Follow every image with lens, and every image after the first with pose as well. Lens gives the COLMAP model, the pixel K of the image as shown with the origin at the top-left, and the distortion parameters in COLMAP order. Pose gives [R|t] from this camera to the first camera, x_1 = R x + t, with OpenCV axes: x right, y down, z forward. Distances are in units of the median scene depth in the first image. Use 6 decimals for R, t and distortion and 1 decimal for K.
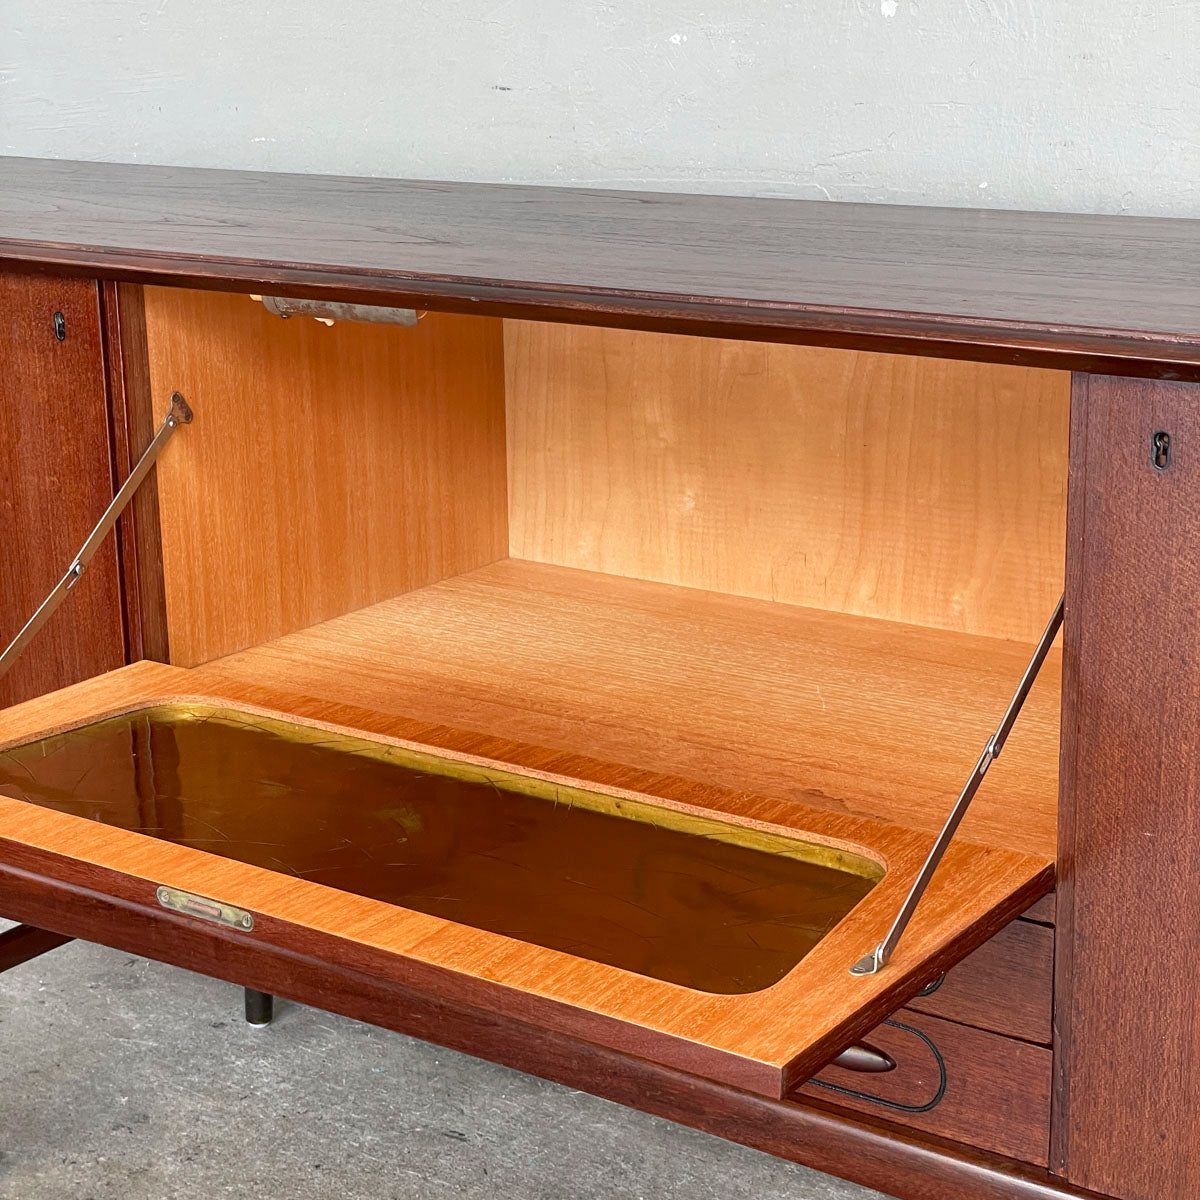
lens RADIAL K [[2398.5, 0, 585.6], [0, 2398.5, 562.2], [0, 0, 1]] dist [0.099146, 0.000000]
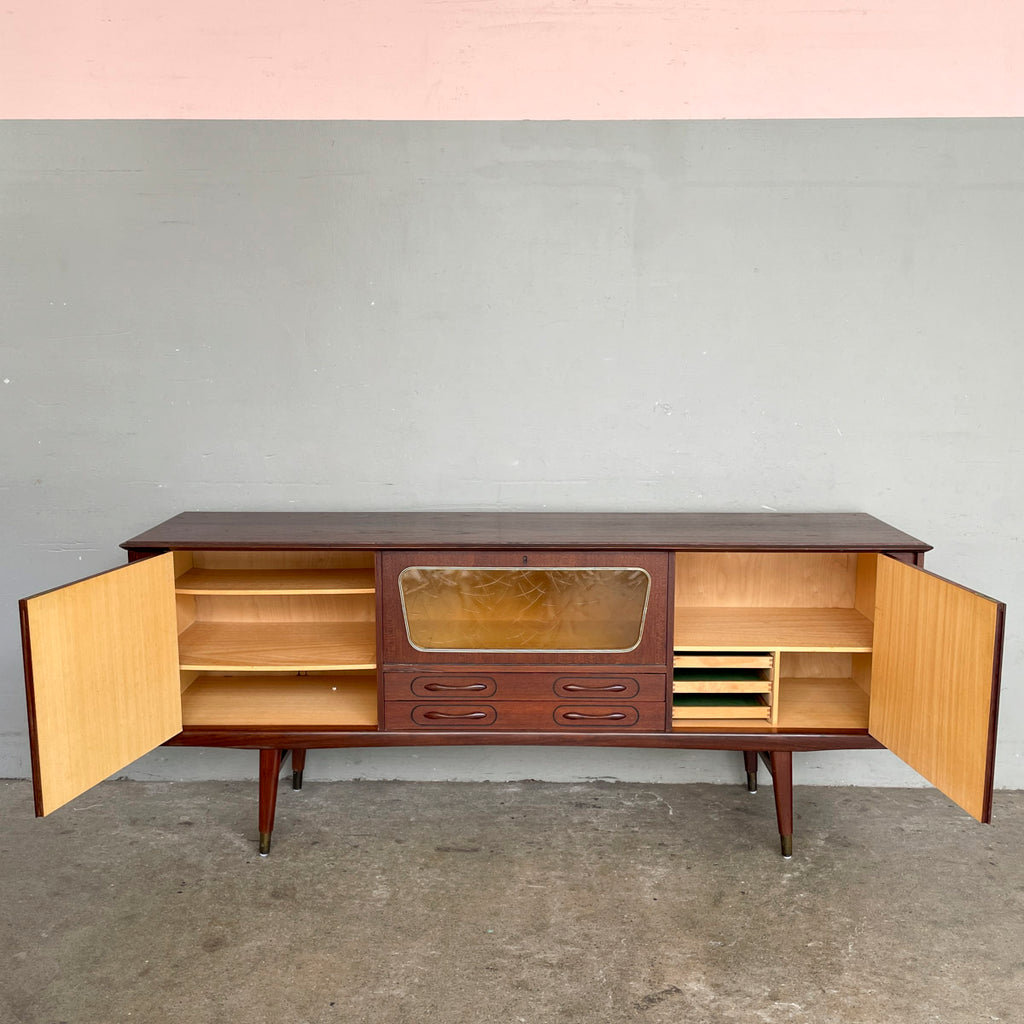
lens RADIAL K [[1052.9, 0, 511.8], [0, 1052.9, 487.9], [0, 0, 1]] dist [0.024481, 0.000000]
pose [[0.816295, -0.062031, 0.574296, -0.838065], [0.131442, 0.988082, -0.080105, -0.052368], [-0.562482, 0.140876, 0.814719, -0.359680]]
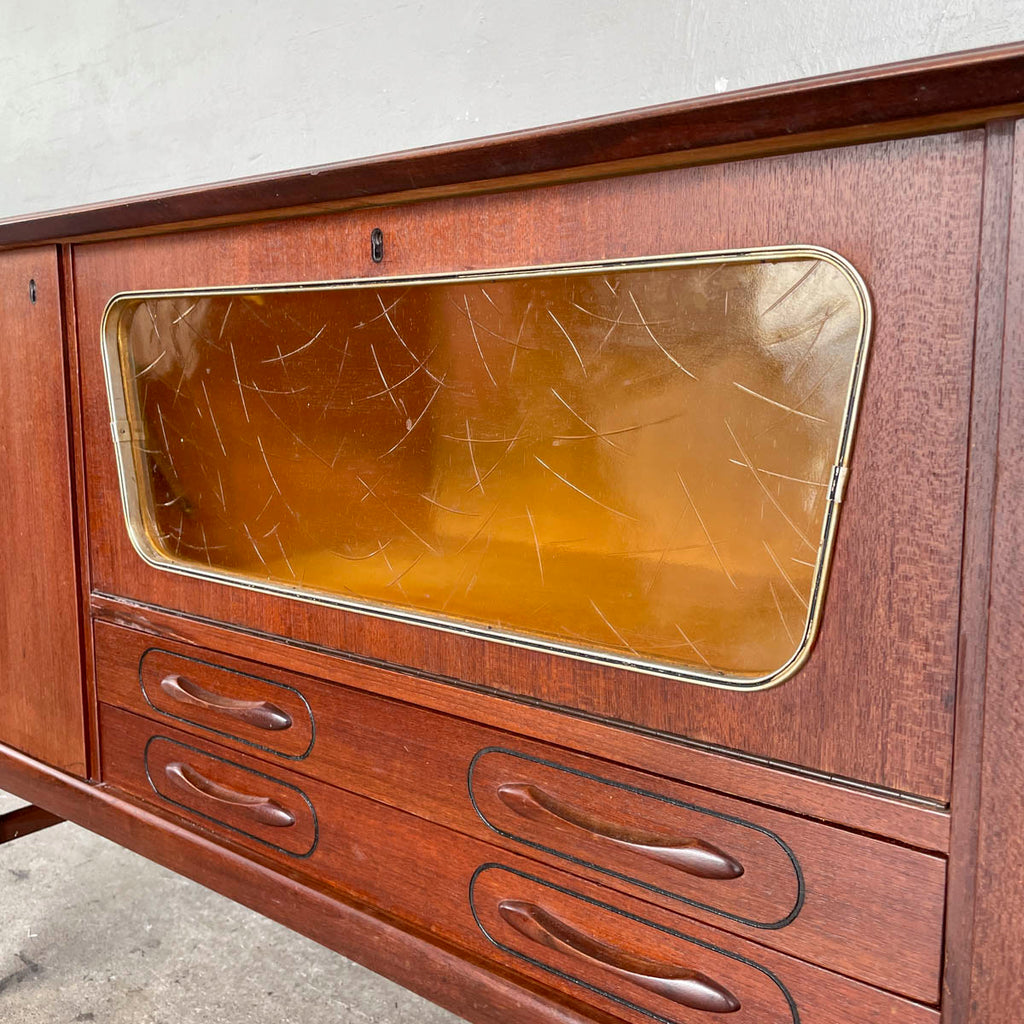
lens RADIAL K [[1052.9, 0, 508.9], [0, 1052.9, 491.0], [0, 0, 1]] dist [0.024481, 0.000000]
pose [[0.998394, 0.023521, -0.051531, 0.046768], [-0.030094, 0.990959, -0.130747, 0.058887], [0.047990, 0.132088, 0.990076, 0.457252]]
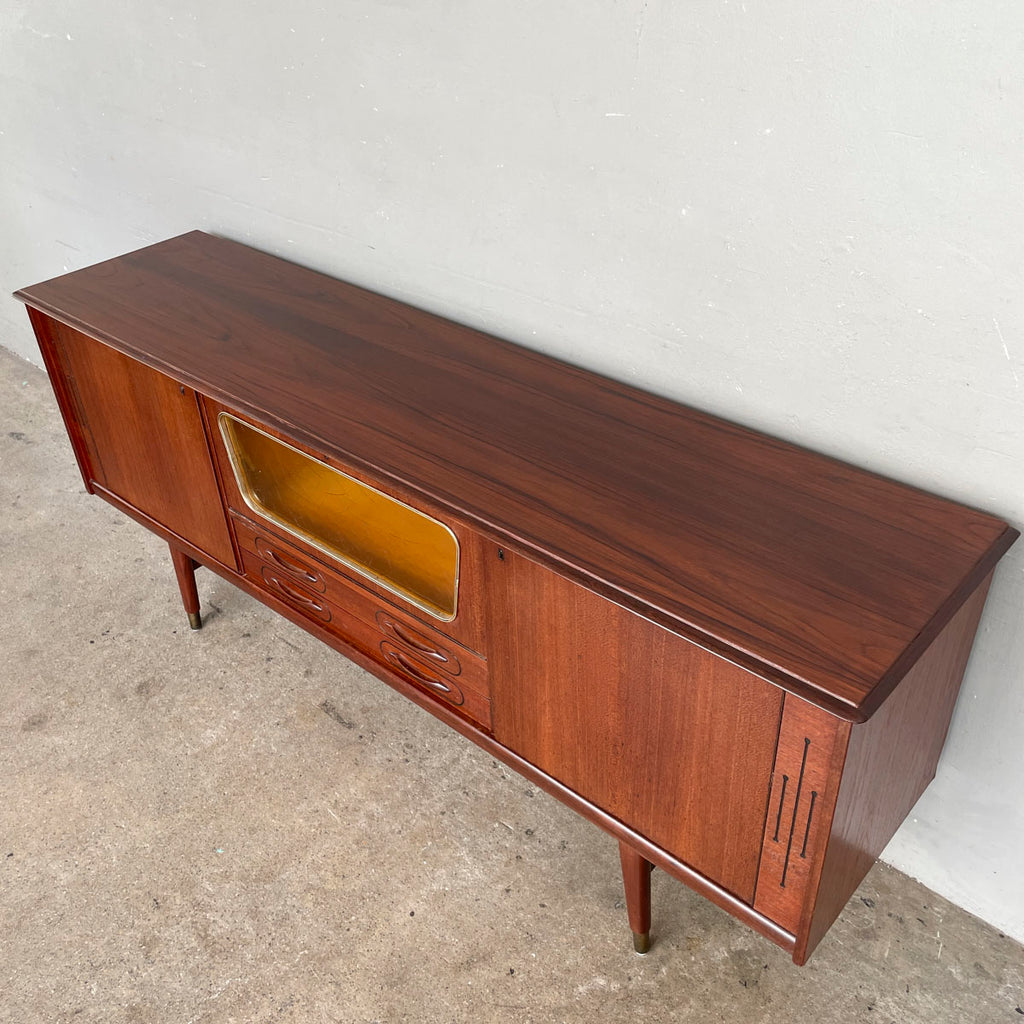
lens RADIAL K [[1052.9, 0, 520.8], [0, 1052.9, 496.1], [0, 0, 1]] dist [0.024481, 0.000000]
pose [[0.995825, 0.040929, -0.081592, 0.242759], [-0.010571, 0.939540, 0.342277, -0.366743], [0.090668, -0.339986, 0.936050, -0.112261]]
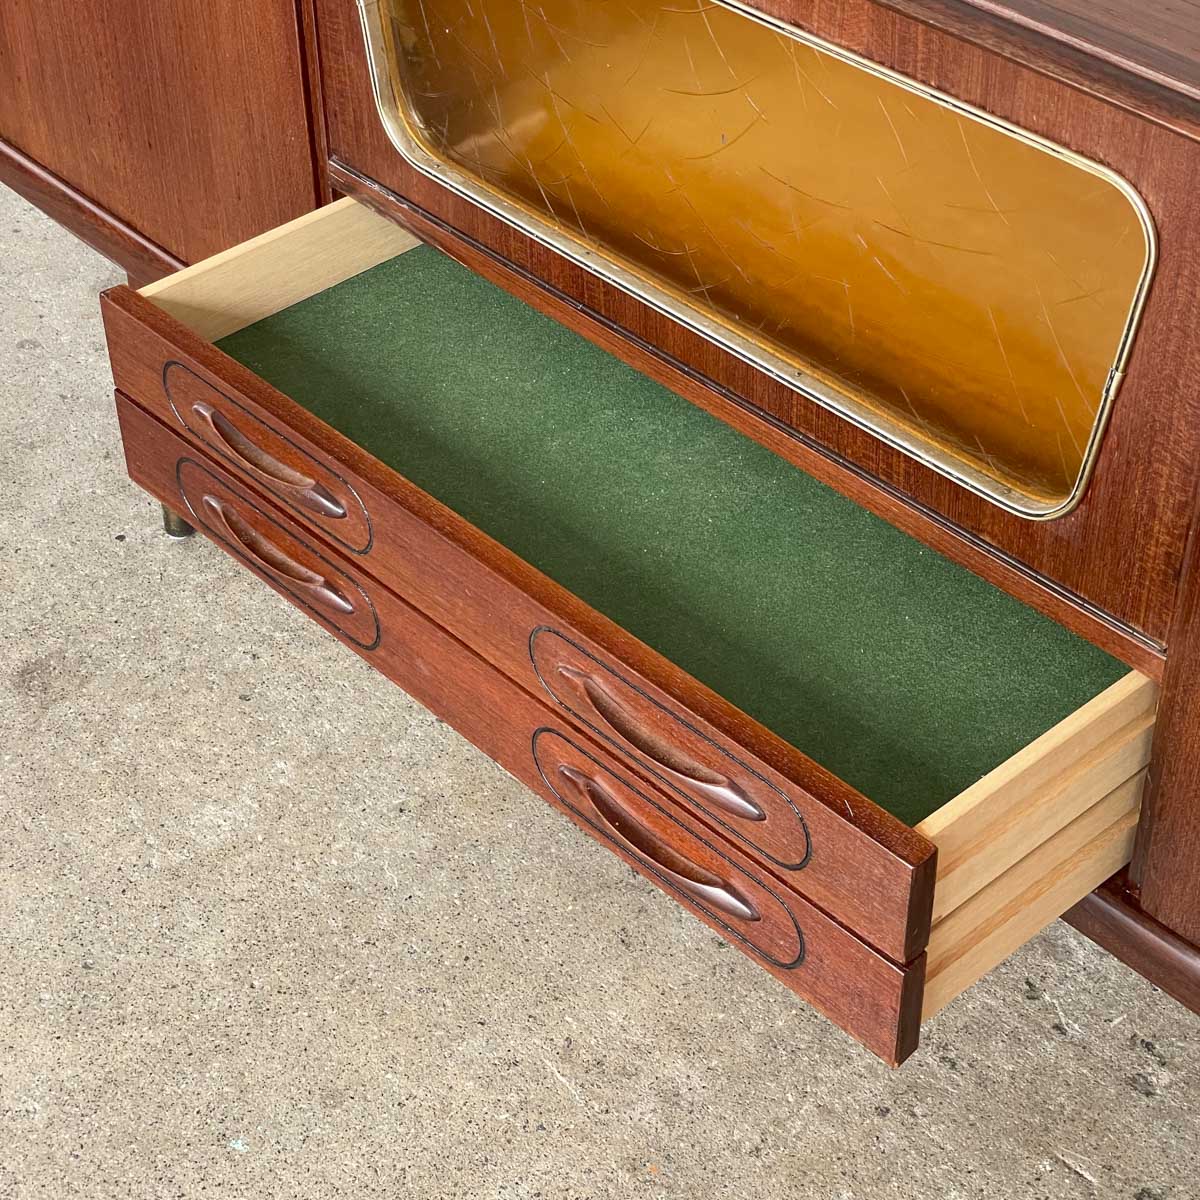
lens RADIAL K [[2398.5, 0, 590.3], [0, 2398.5, 595.9], [0, 0, 1]] dist [0.099146, 0.000000]
pose [[0.976500, 0.139559, -0.164226, 0.092105], [-0.057911, 0.903905, 0.423794, -0.190466], [0.207589, -0.404325, 0.890746, 0.100659]]
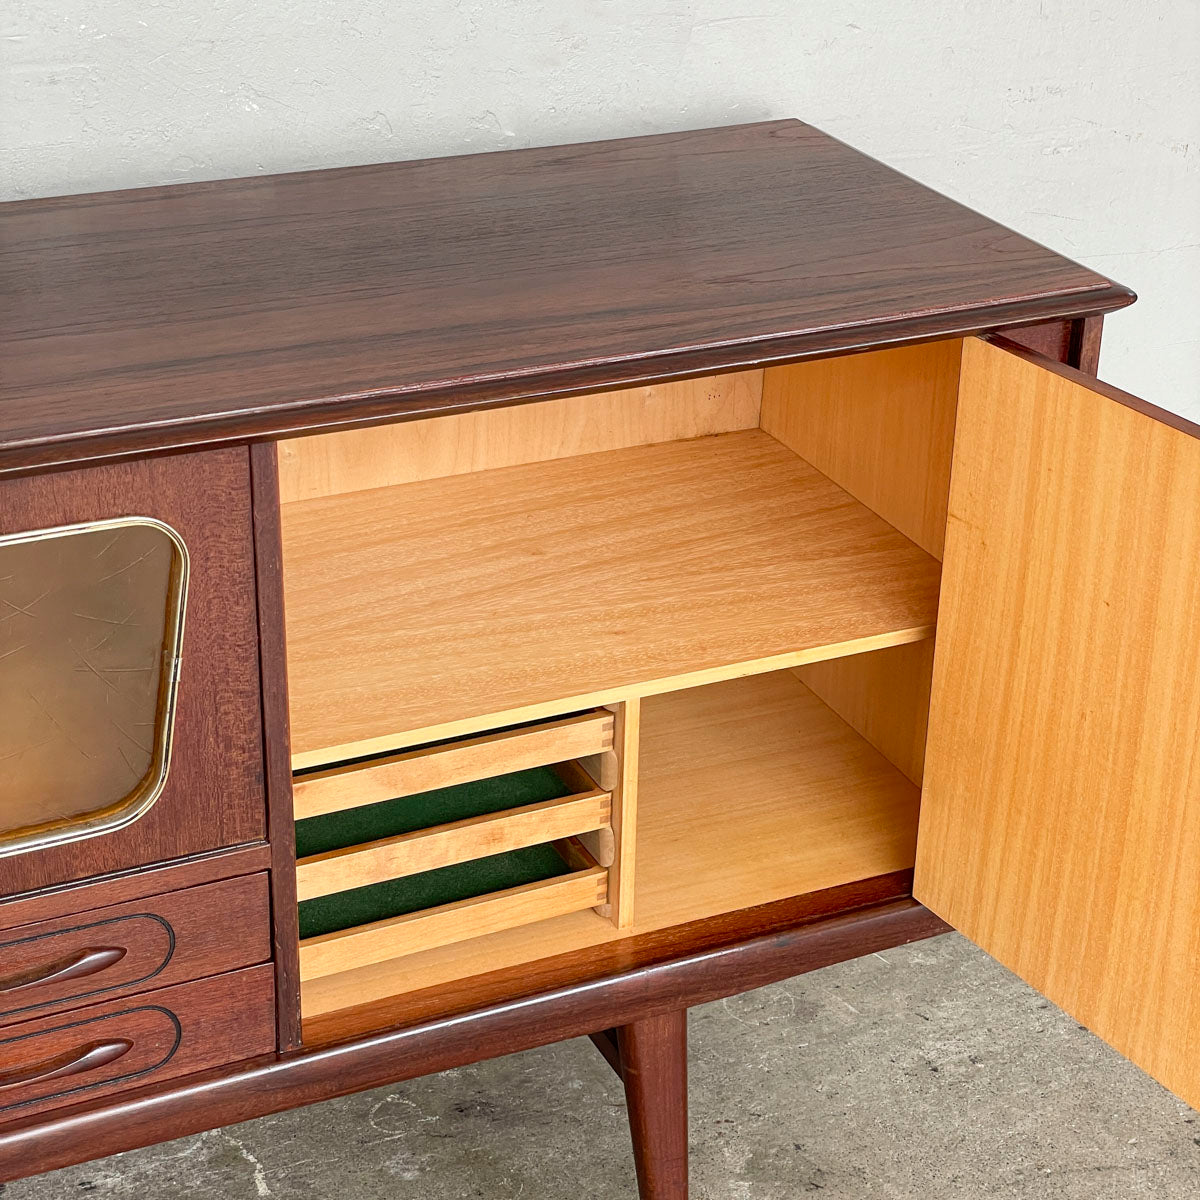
lens RADIAL K [[2398.5, 0, 605.9], [0, 2398.5, 597.0], [0, 0, 1]] dist [0.099146, 0.000000]
pose [[0.487889, -0.362908, 0.793890, -0.451680], [0.190844, 0.931824, 0.308678, -0.225711], [-0.851788, 0.000908, 0.523886, 0.169301]]
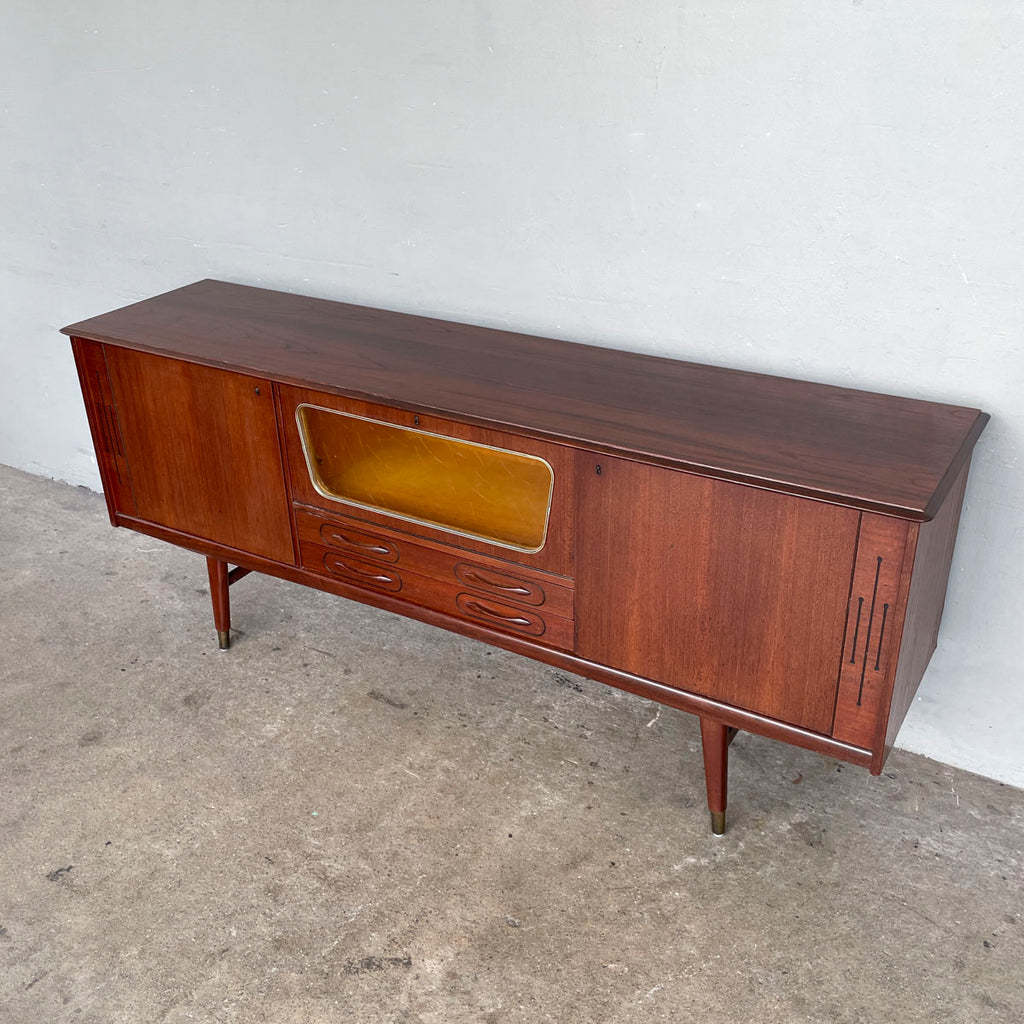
lens RADIAL K [[1104.6, 0, 526.5], [0, 1104.6, 489.7], [0, 0, 1]] dist [0.041596, 0.000000]
pose [[0.994956, -0.043201, 0.090534, -0.011078], [0.023580, 0.977947, 0.207518, -0.239014], [-0.097502, -0.204337, 0.974033, -0.391328]]
